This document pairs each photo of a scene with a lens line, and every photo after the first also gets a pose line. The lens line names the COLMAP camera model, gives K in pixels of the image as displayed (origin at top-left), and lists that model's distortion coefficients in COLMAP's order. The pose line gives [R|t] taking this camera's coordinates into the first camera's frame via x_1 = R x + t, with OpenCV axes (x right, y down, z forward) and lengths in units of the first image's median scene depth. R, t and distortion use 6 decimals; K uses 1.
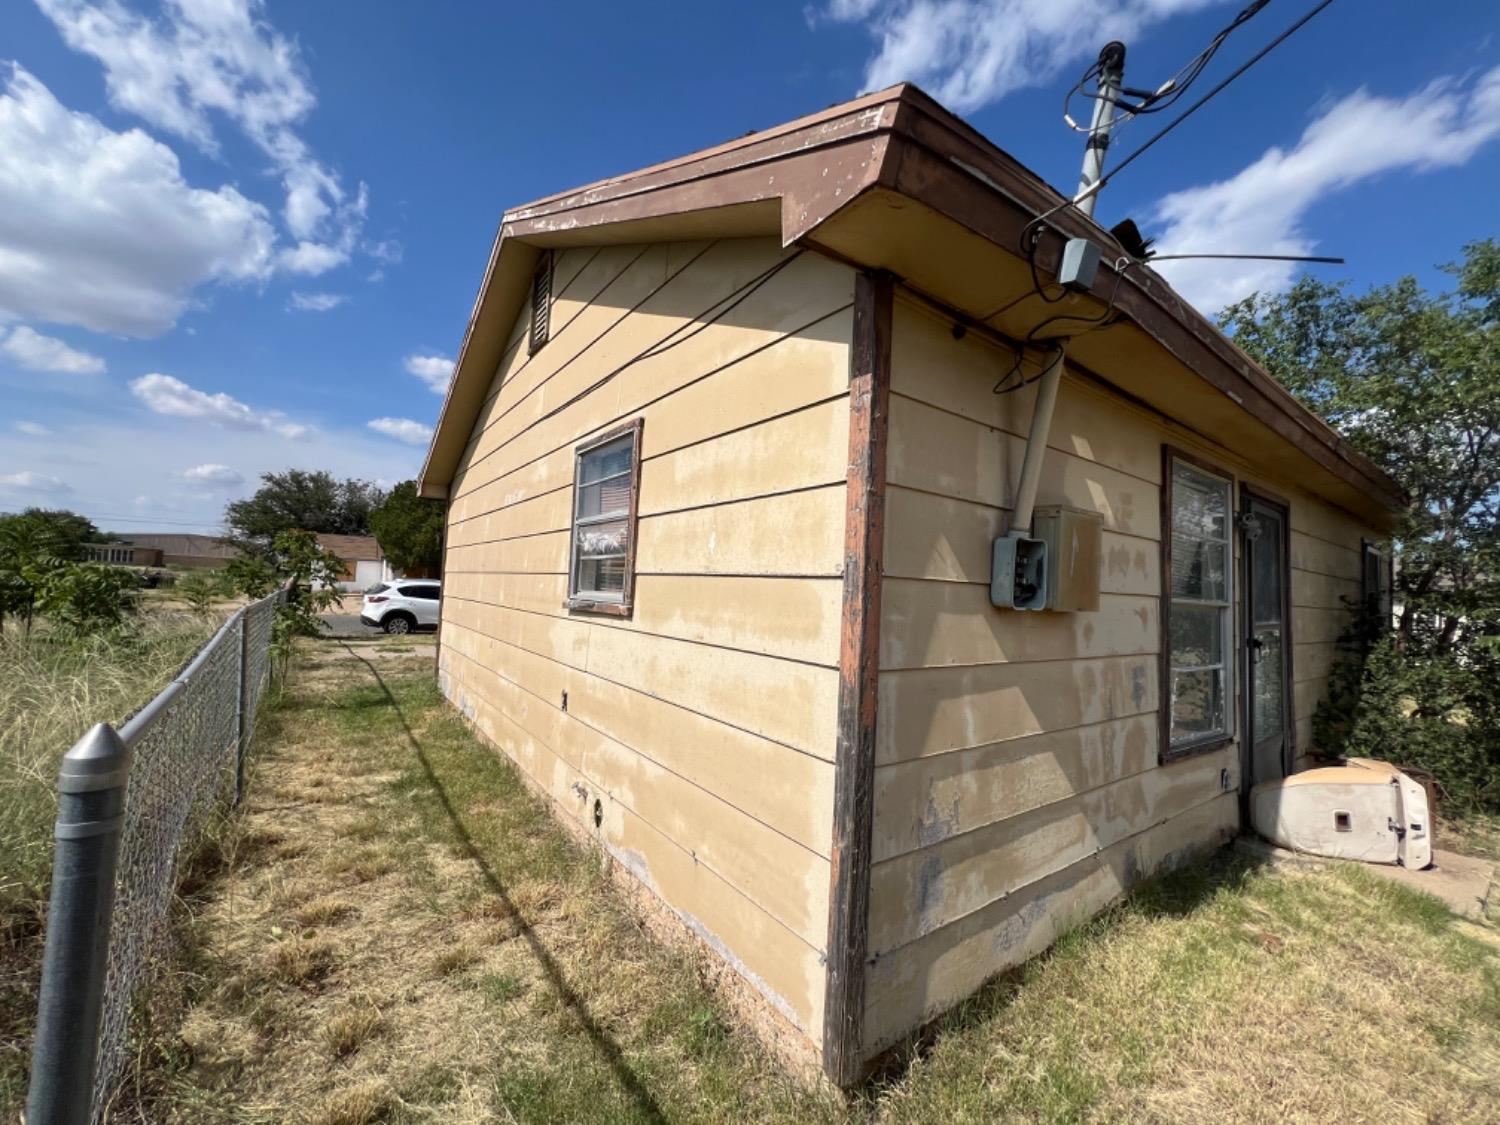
lens RADIAL K [[598.6, 0, 750.0], [0, 598.6, 562.5], [0, 0, 1]] dist [-0.002248, 0.000268]
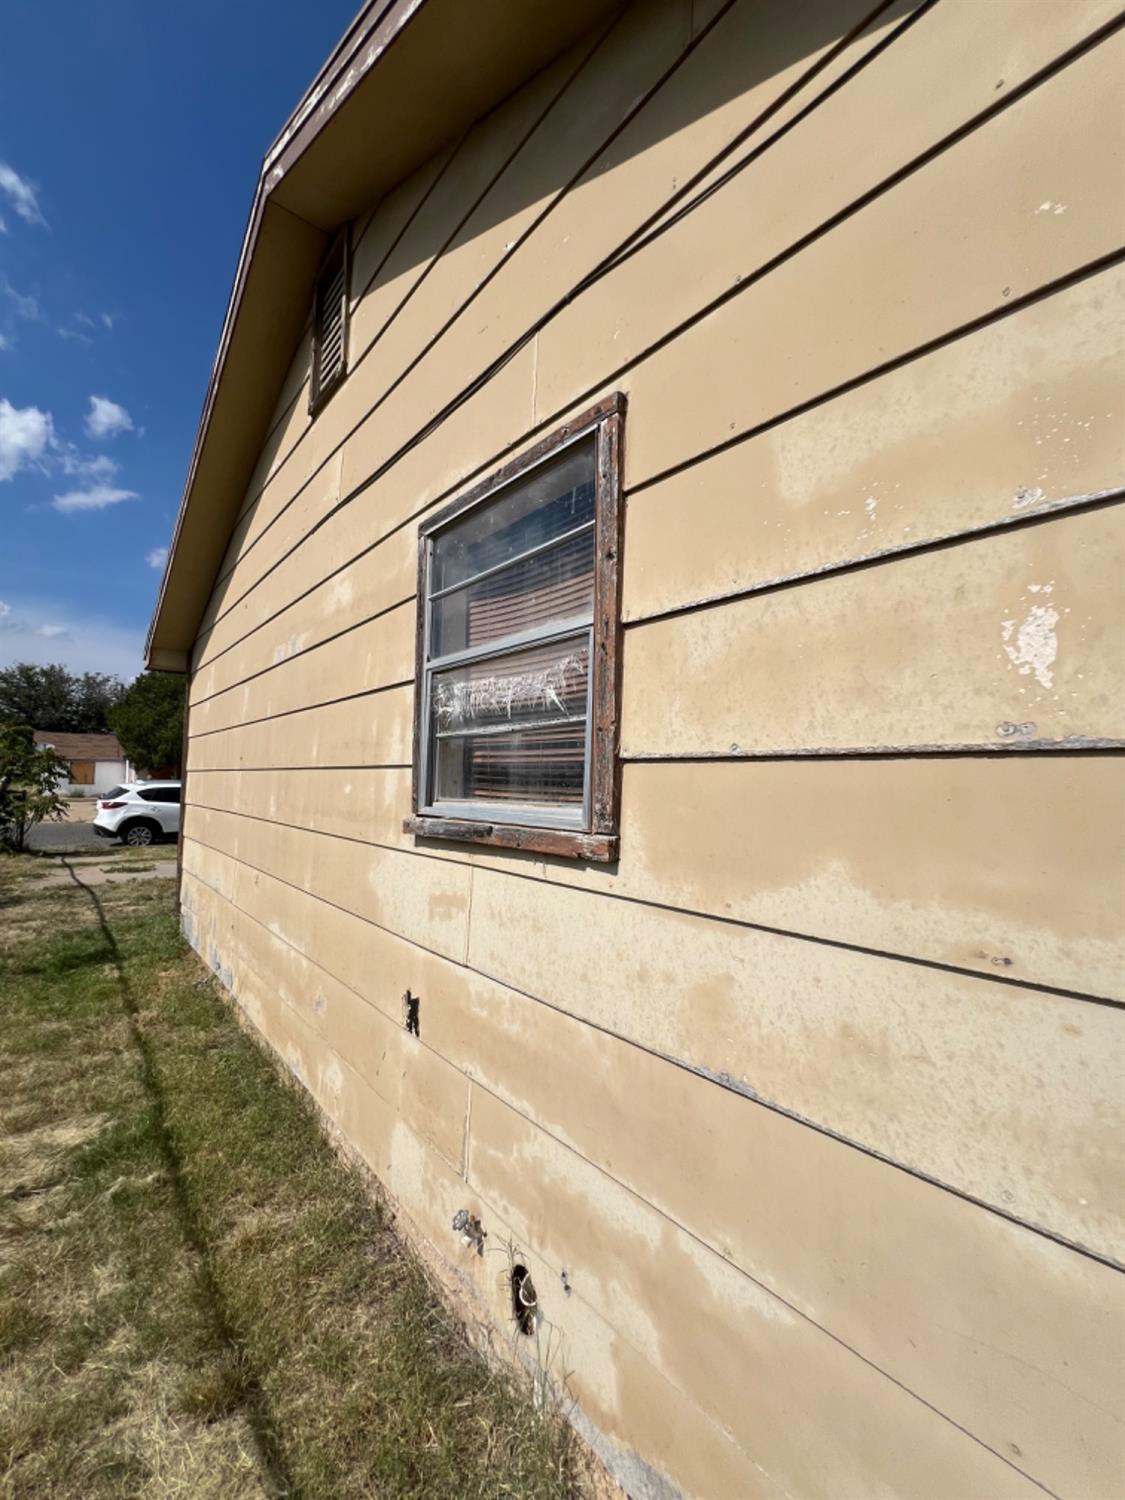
lens RADIAL K [[613.4, 0, 562.5], [0, 613.4, 750.0], [0, 0, 1]] dist [-0.000978, 0.000182]
pose [[0.997547, -0.024541, 0.065562, -0.209275], [0.024827, 0.999685, -0.003553, 0.009798], [-0.065454, 0.005172, 0.997842, 0.462205]]
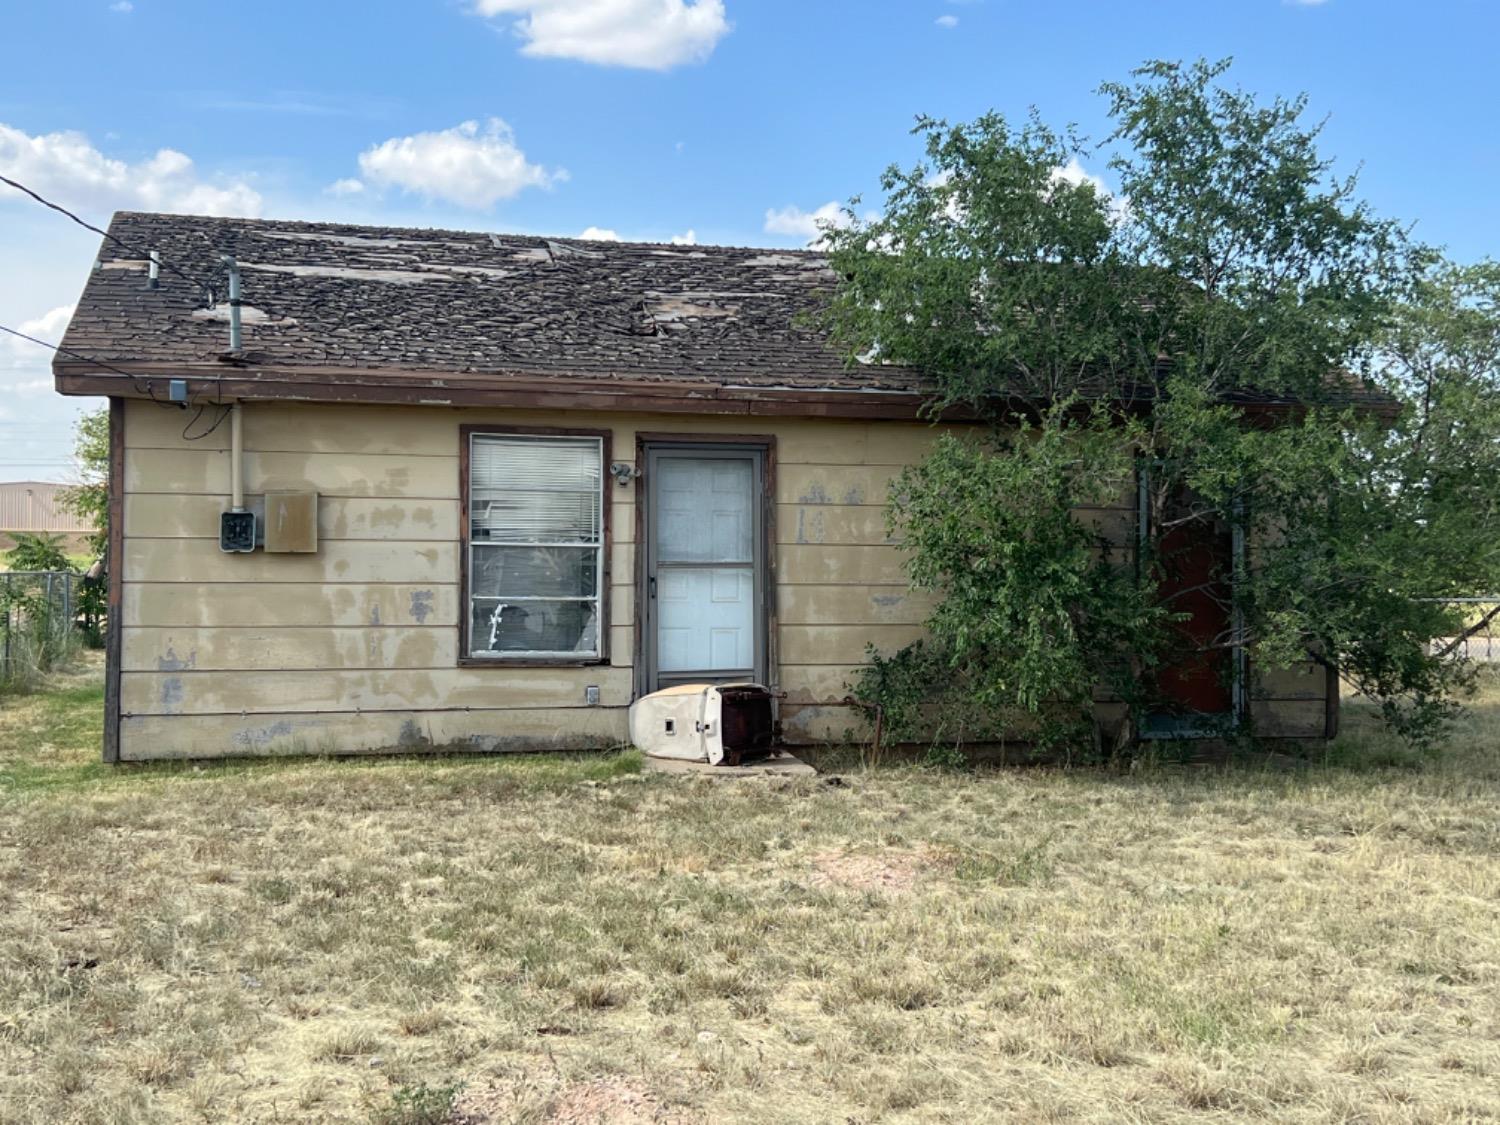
lens RADIAL K [[1750.9, 0, 750.0], [0, 1750.9, 562.5], [0, 0, 1]] dist [0.000189, 0.002821]
pose [[0.933834, -0.039276, -0.355544, 1.894915], [0.052572, 0.998230, 0.027809, 0.022703], [0.353822, -0.044661, 0.934246, -1.694527]]
